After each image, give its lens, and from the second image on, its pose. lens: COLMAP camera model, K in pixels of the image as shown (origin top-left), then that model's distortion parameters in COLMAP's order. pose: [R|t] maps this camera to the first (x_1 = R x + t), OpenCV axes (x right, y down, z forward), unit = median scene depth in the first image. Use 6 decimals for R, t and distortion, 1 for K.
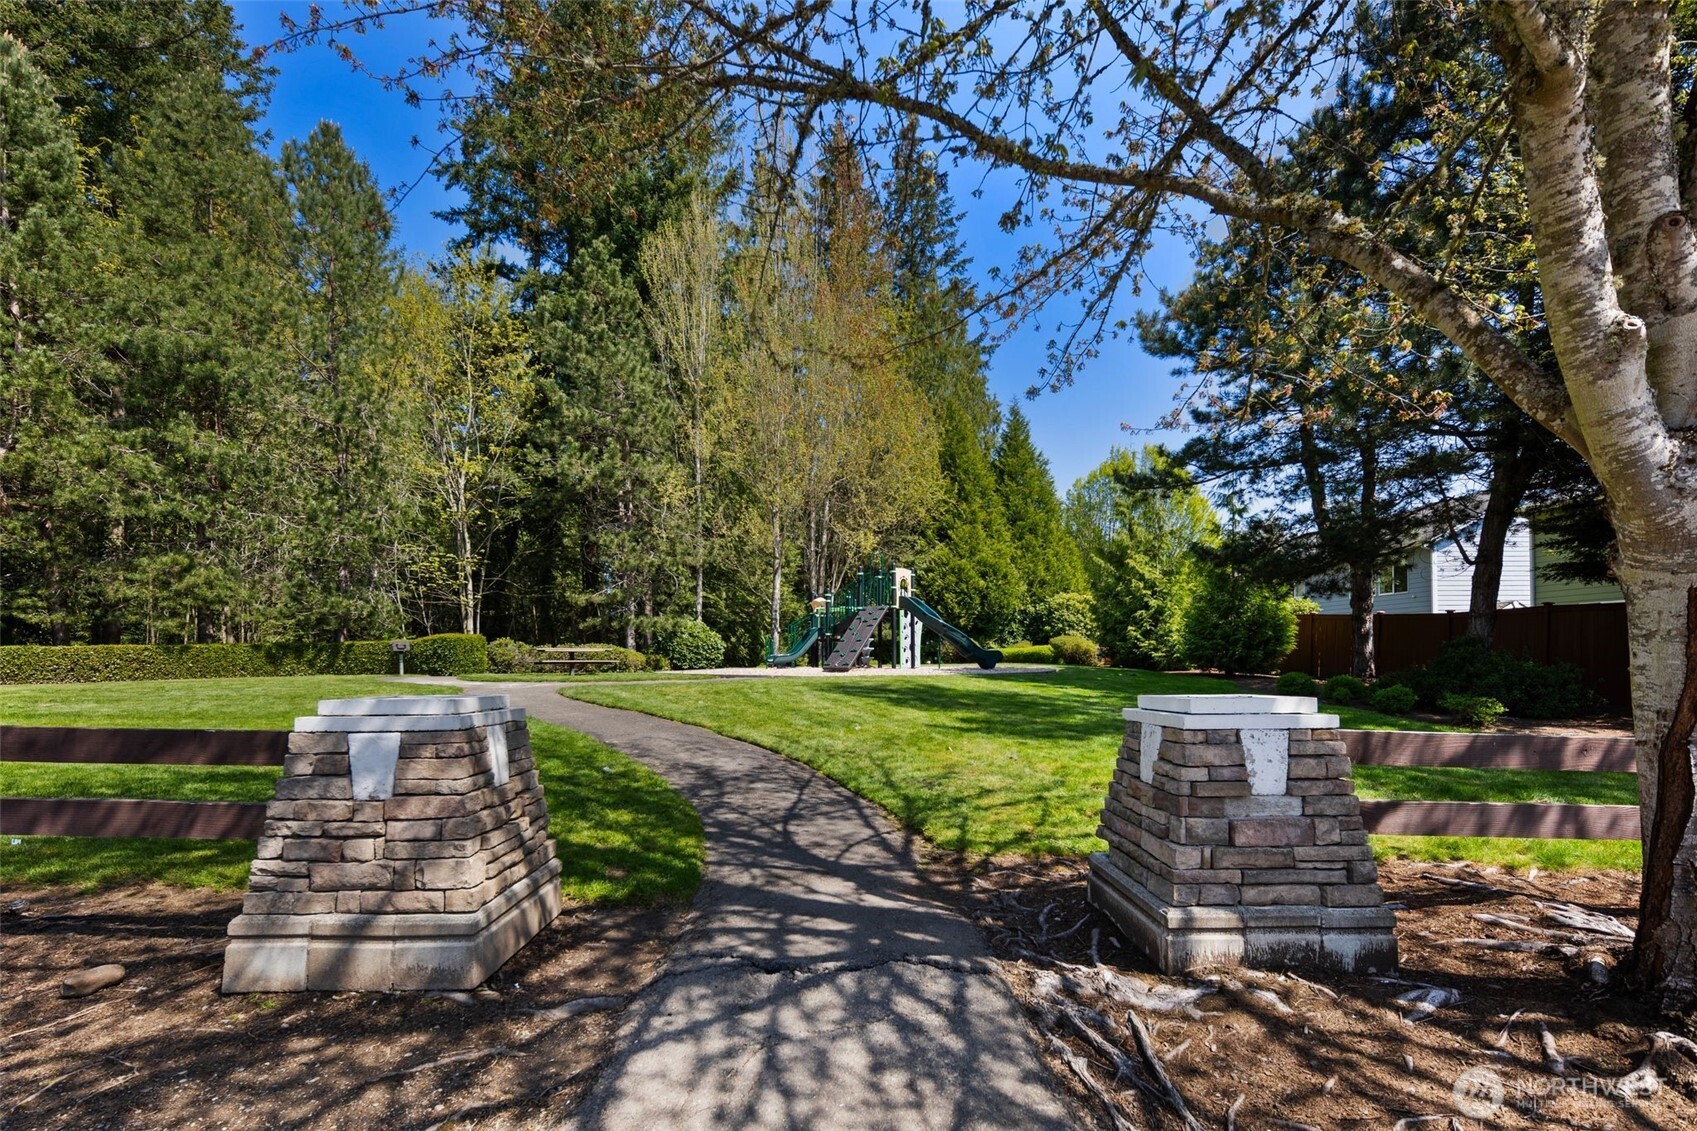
lens RADIAL K [[746.4, 0, 848.5], [0, 746.4, 565.5], [0, 0, 1]] dist [-0.000799, -0.000936]
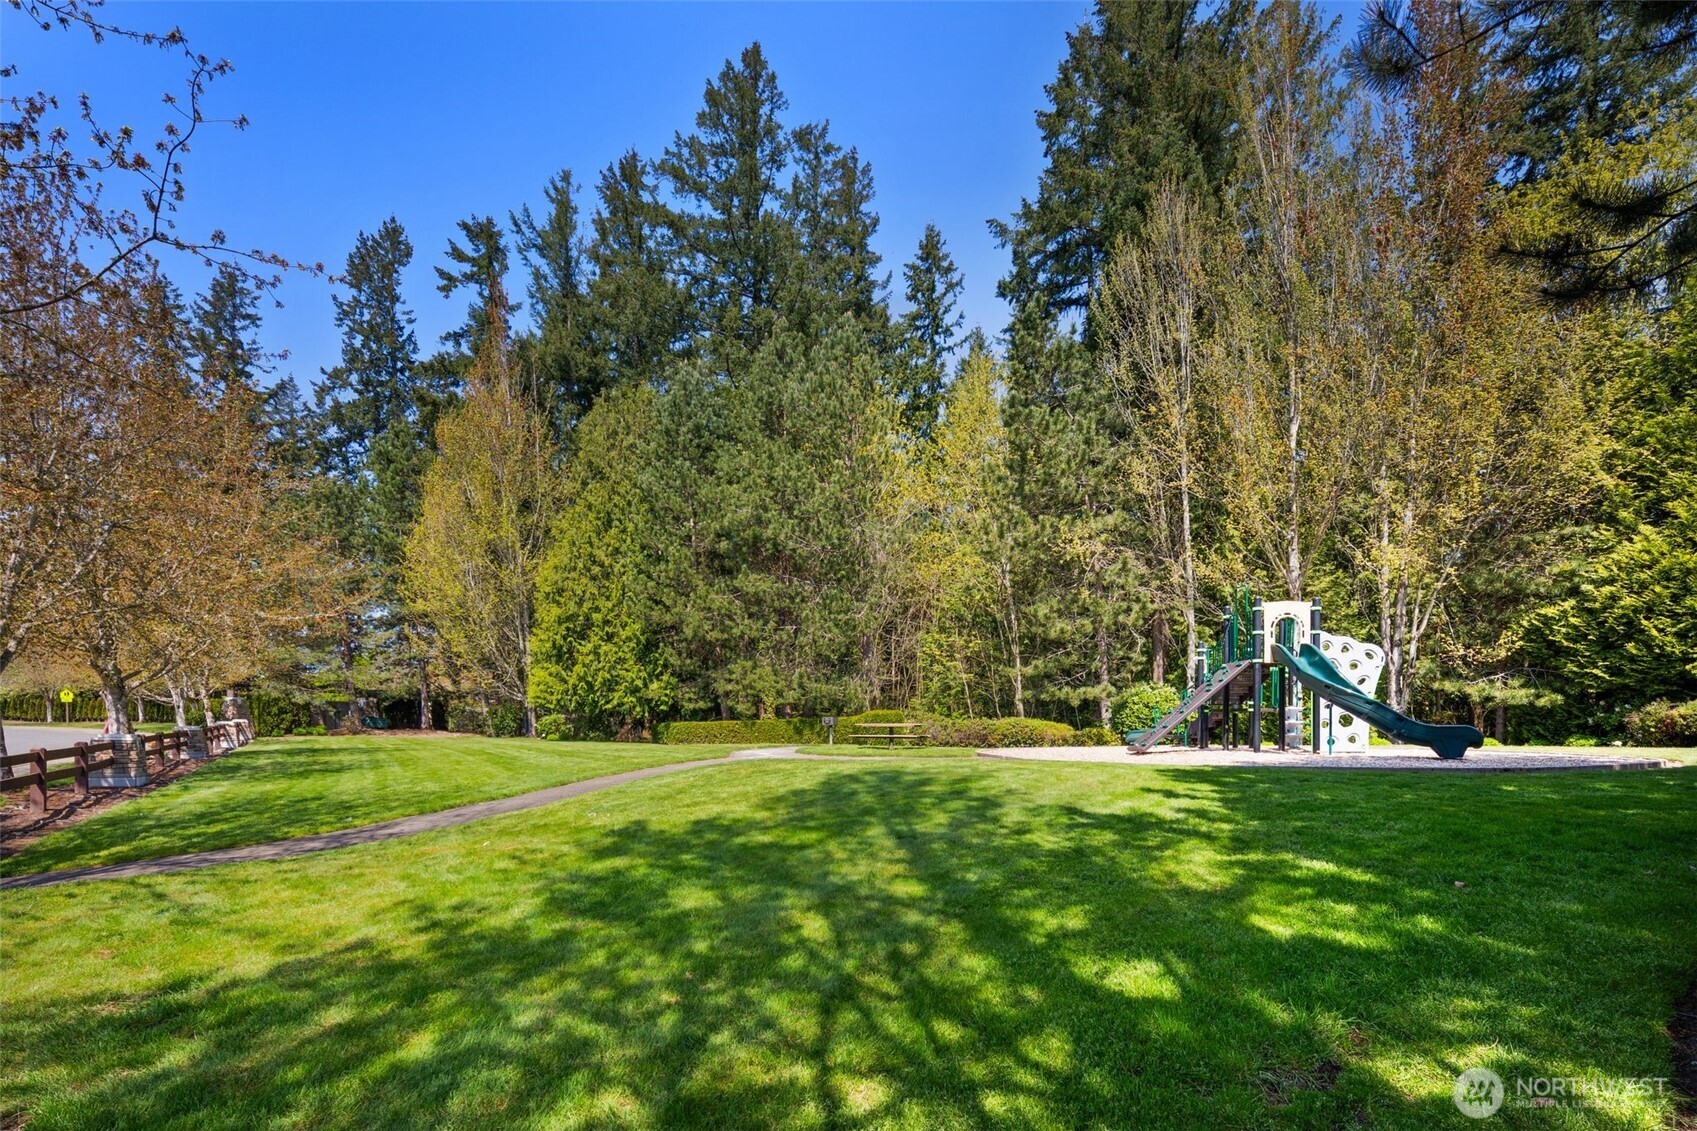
lens RADIAL K [[746.4, 0, 848.5], [0, 746.4, 565.5], [0, 0, 1]] dist [-0.000799, -0.000936]
pose [[0.517979, -0.181259, -0.835968, 0.479577], [0.093075, 0.983432, -0.155562, 0.048155], [0.850315, 0.002770, 0.526267, 0.373569]]
